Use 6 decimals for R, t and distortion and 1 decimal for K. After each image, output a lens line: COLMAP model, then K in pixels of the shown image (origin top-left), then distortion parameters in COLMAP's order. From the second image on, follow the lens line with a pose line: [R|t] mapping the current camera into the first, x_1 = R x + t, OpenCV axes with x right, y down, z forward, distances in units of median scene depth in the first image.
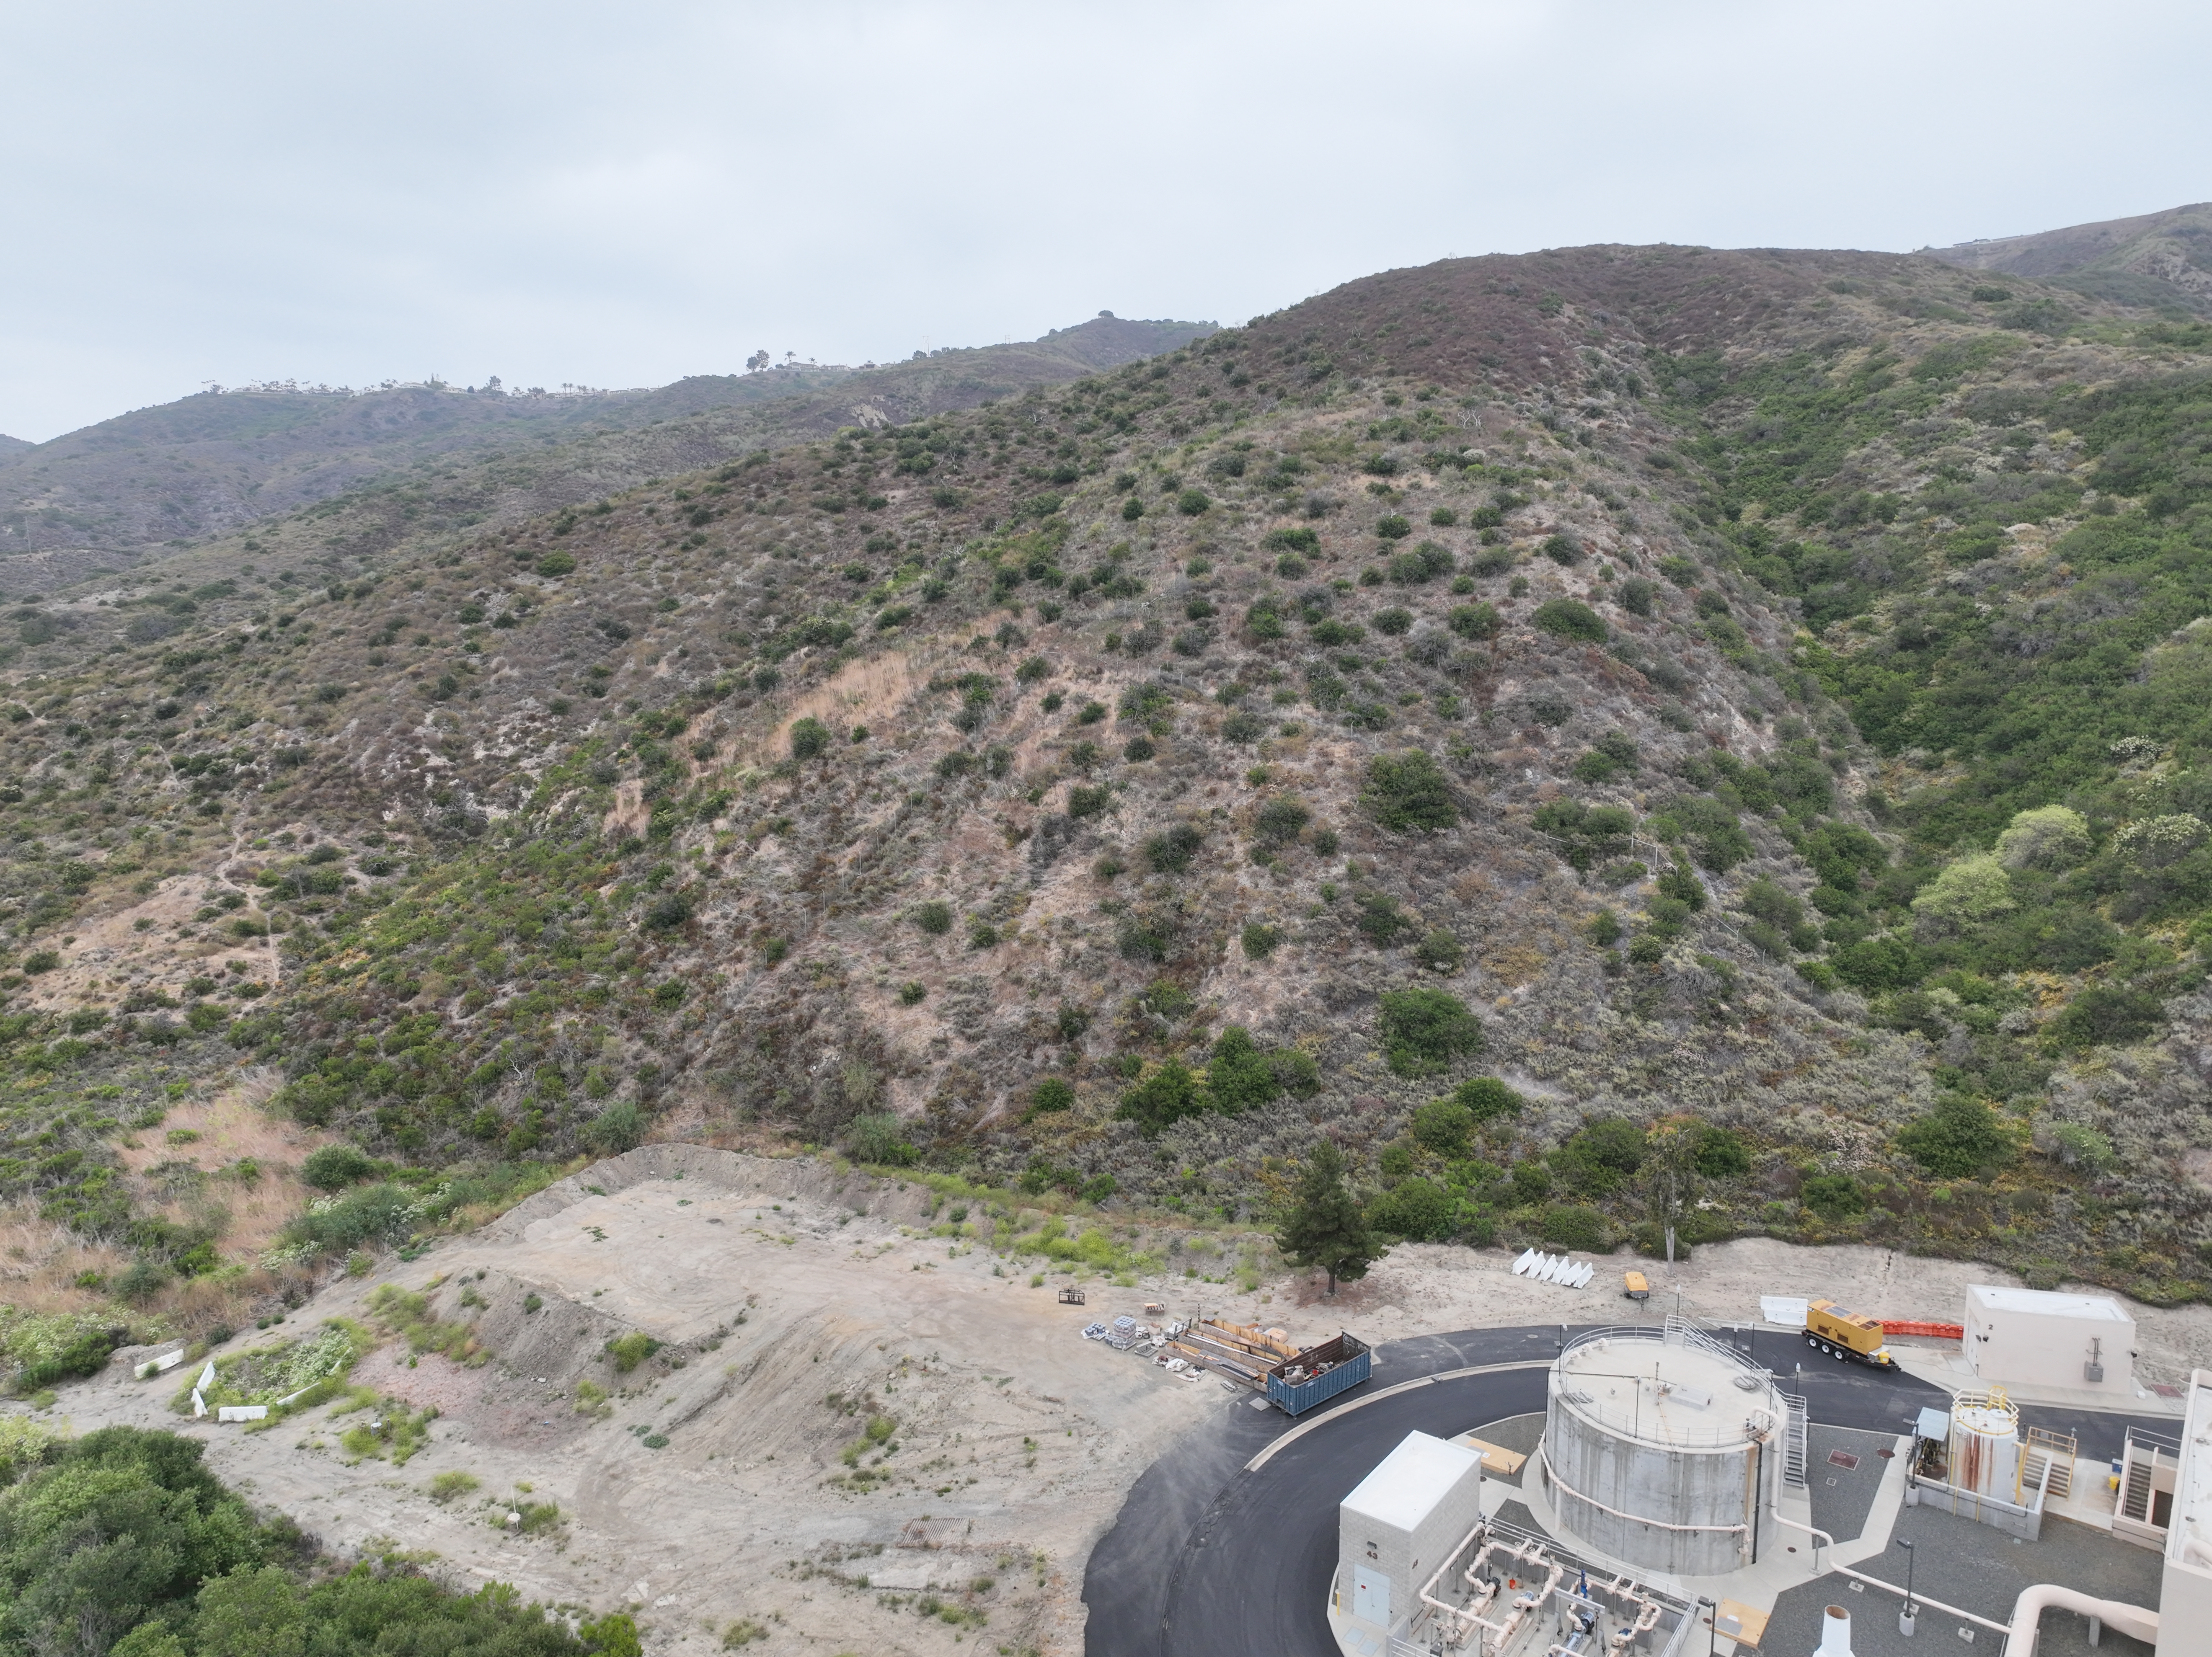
lens RADIAL K [[1572.9, 0, 1105.2], [0, 1572.9, 816.9], [0, 0, 1]] dist [-0.003687, 0.031605]
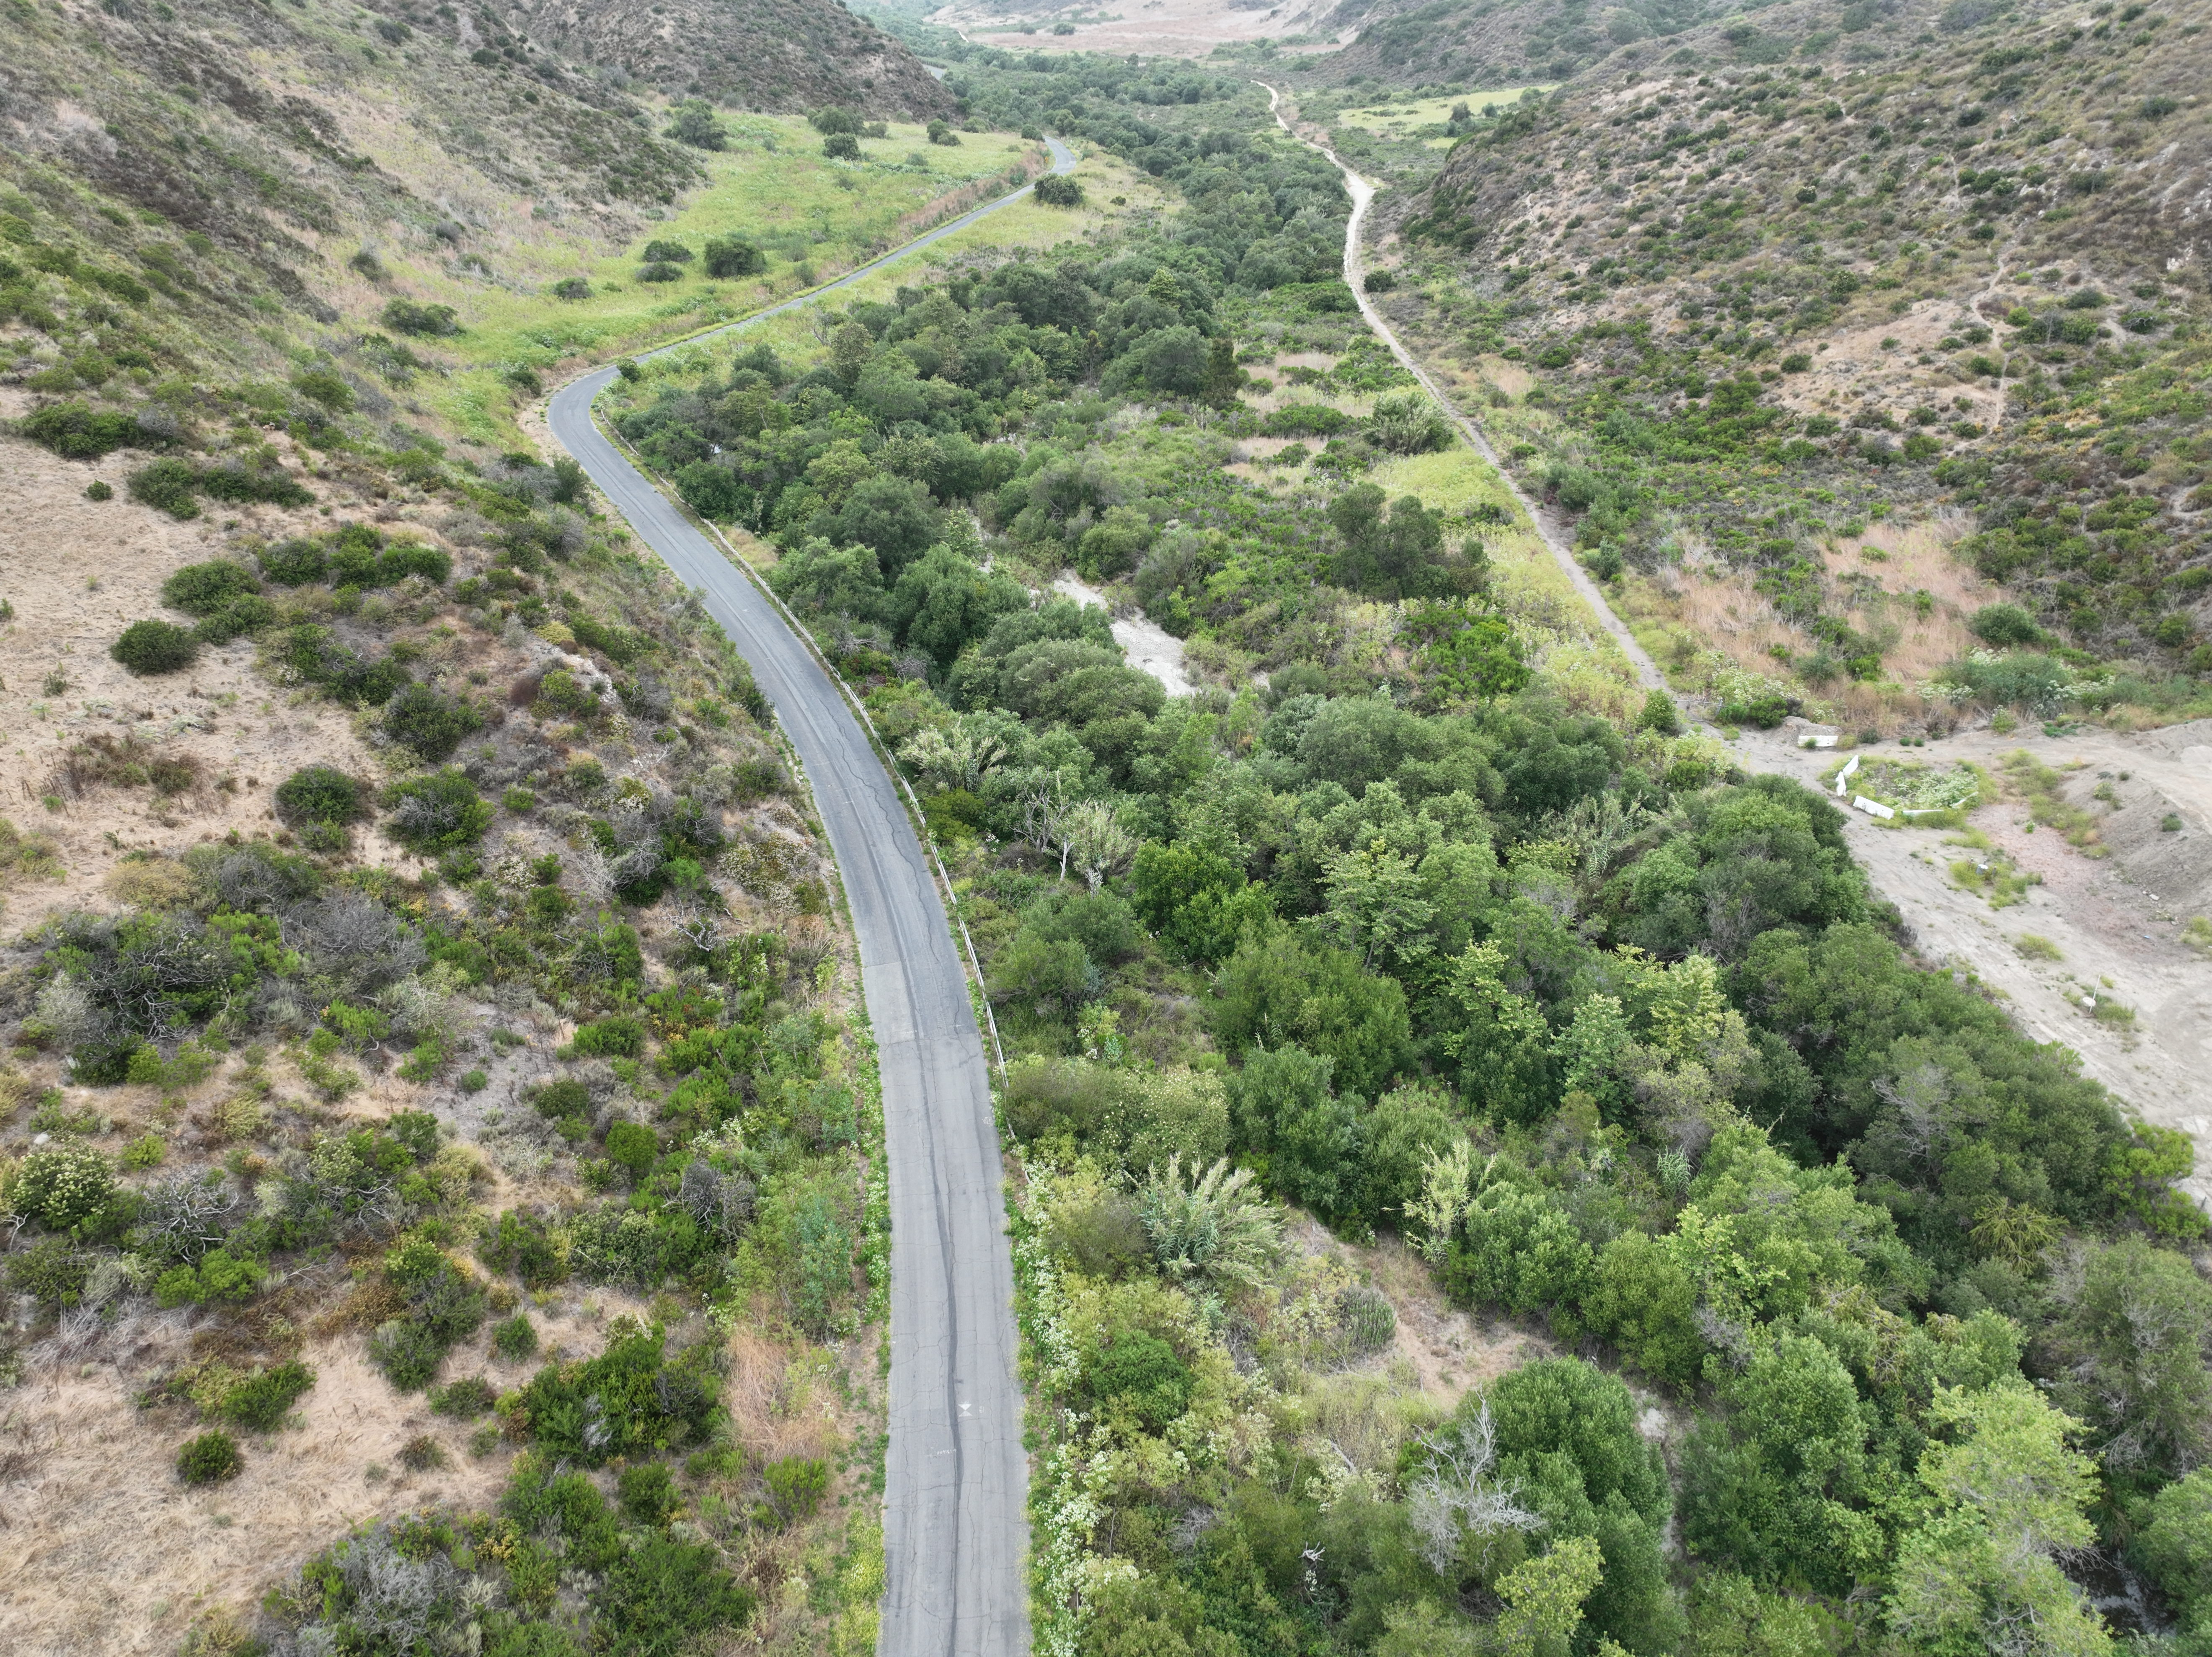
lens RADIAL K [[1572.9, 0, 1105.2], [0, 1572.9, 816.9], [0, 0, 1]] dist [-0.003687, 0.031605]
pose [[0.557188, 0.400554, -0.727391, -0.012673], [-0.125136, 0.906466, 0.403311, -0.004237], [0.820904, -0.133697, 0.555195, -0.051836]]
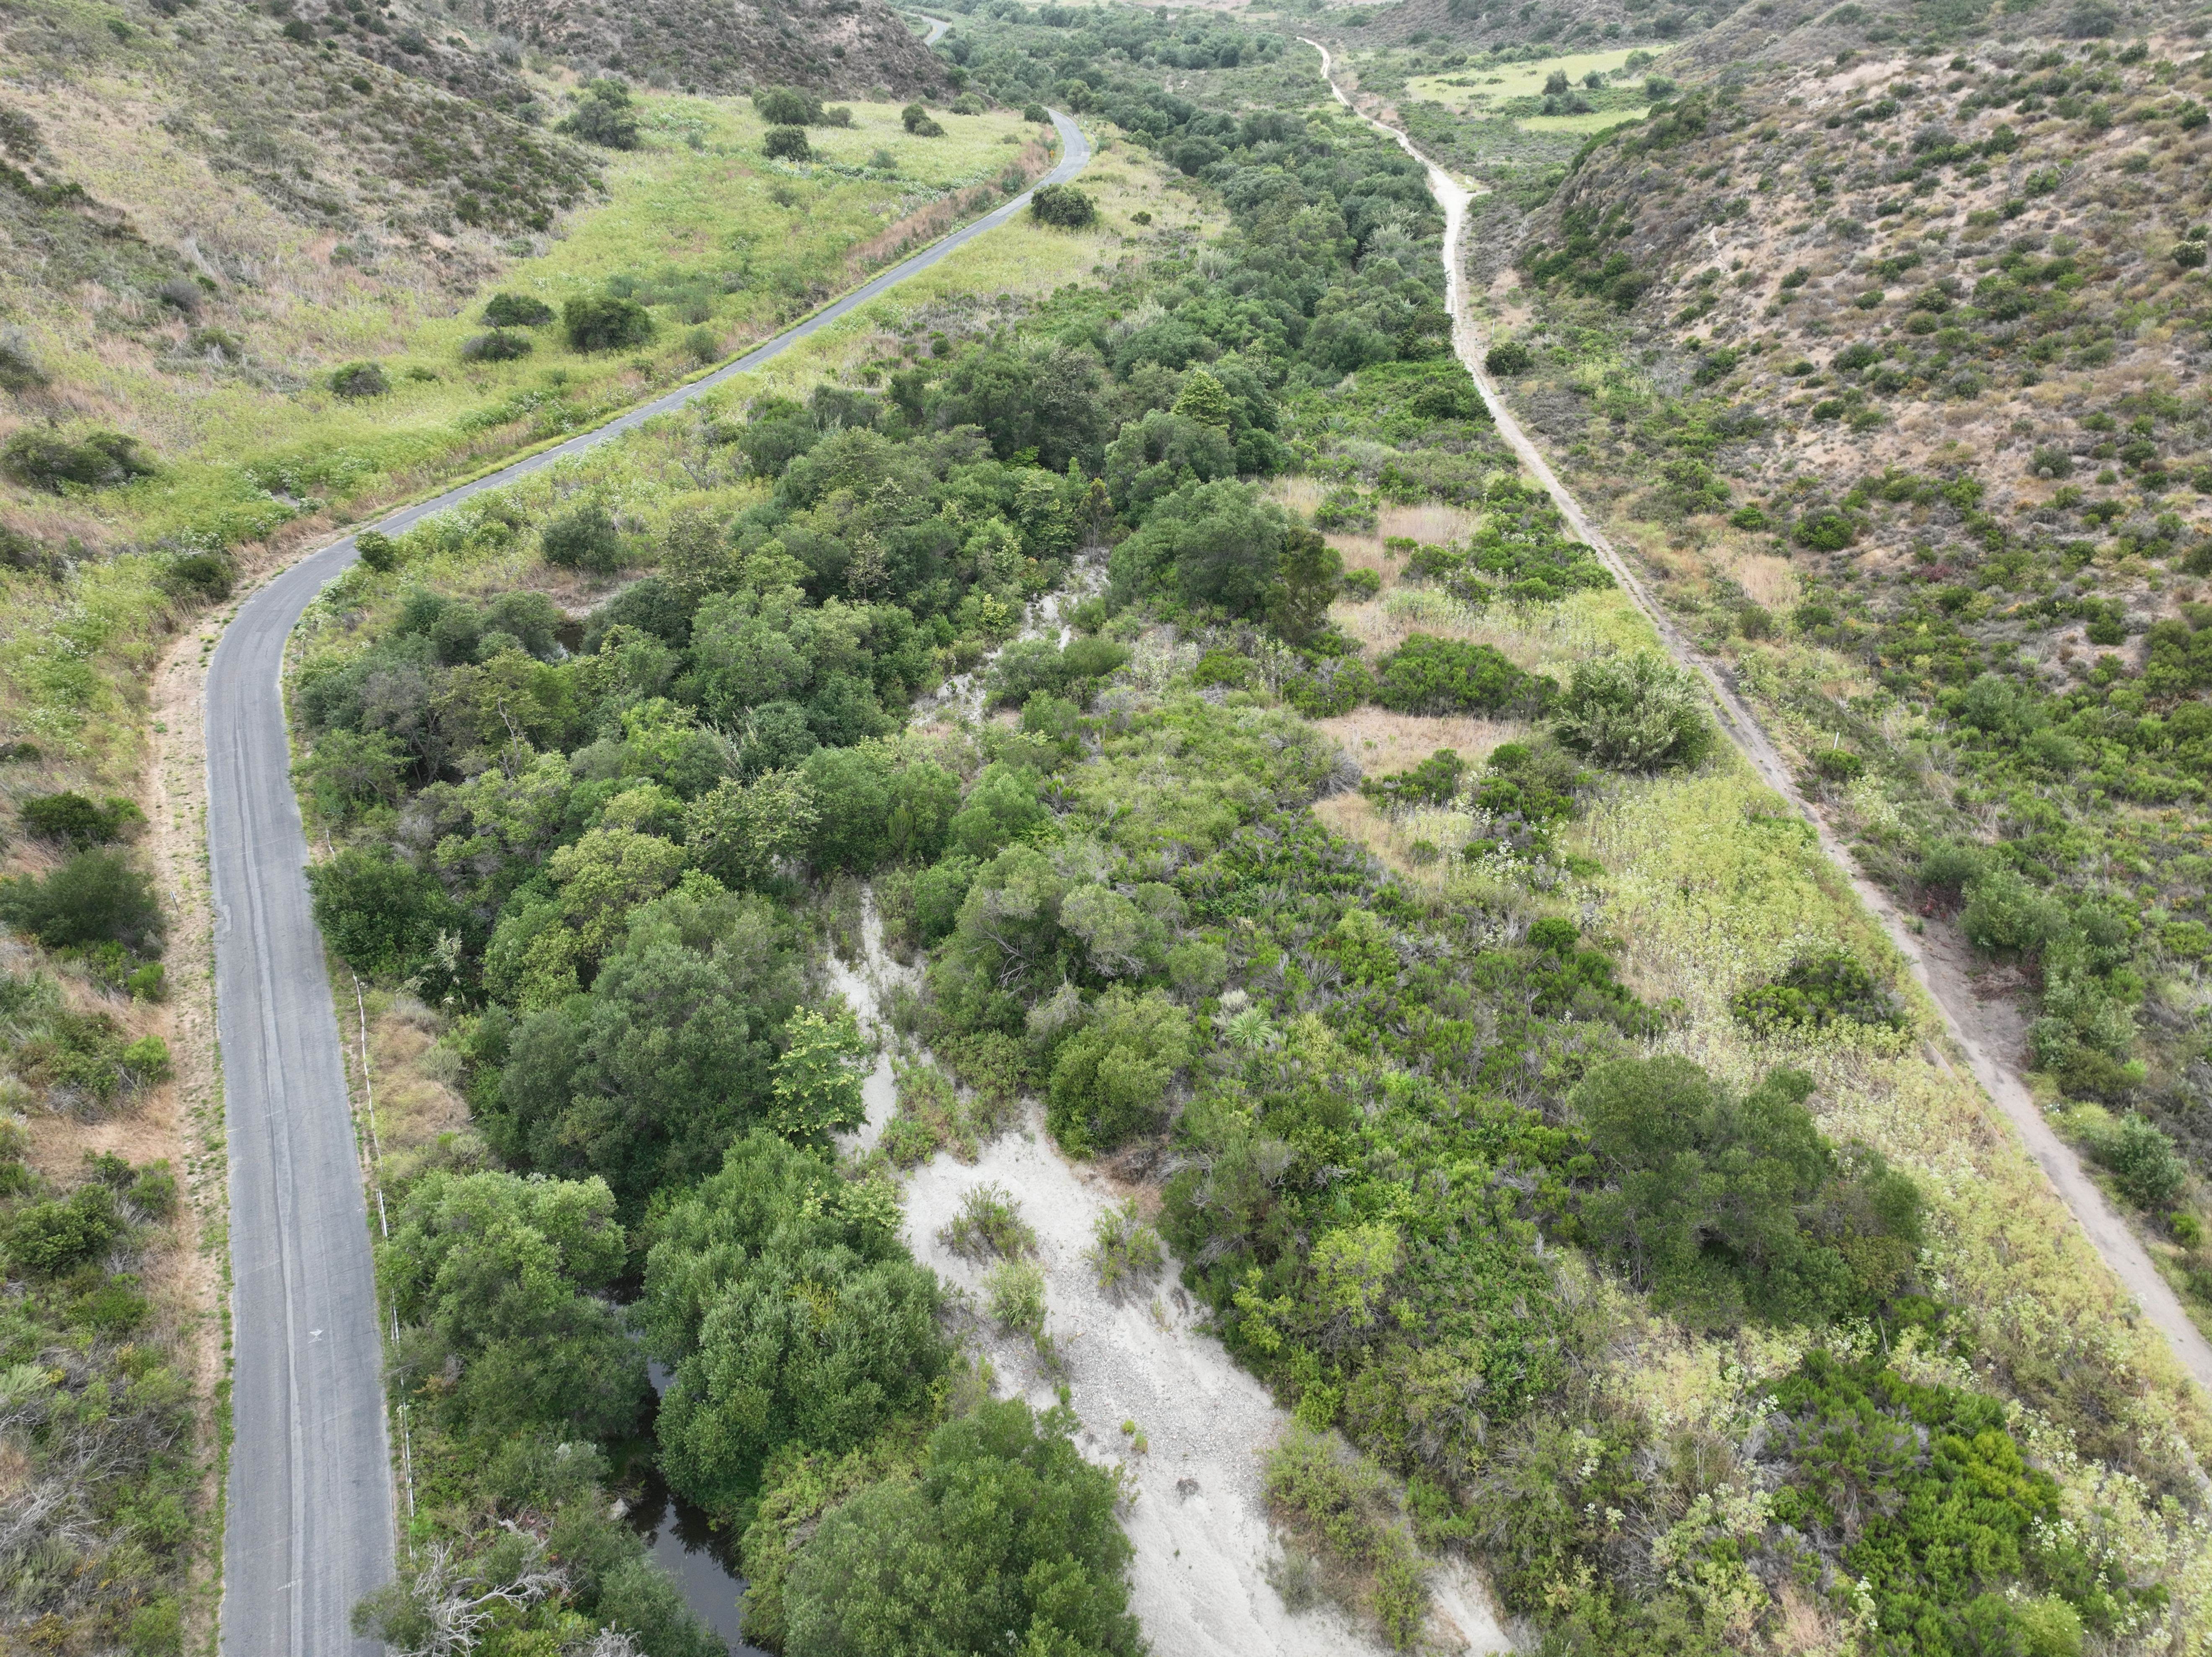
lens RADIAL K [[1572.9, 0, 1105.2], [0, 1572.9, 816.9], [0, 0, 1]] dist [-0.003687, 0.031605]
pose [[0.544343, 0.425150, -0.723145, -0.430682], [-0.122858, 0.893163, 0.432627, -0.046473], [0.829817, -0.146653, 0.538420, 0.234331]]
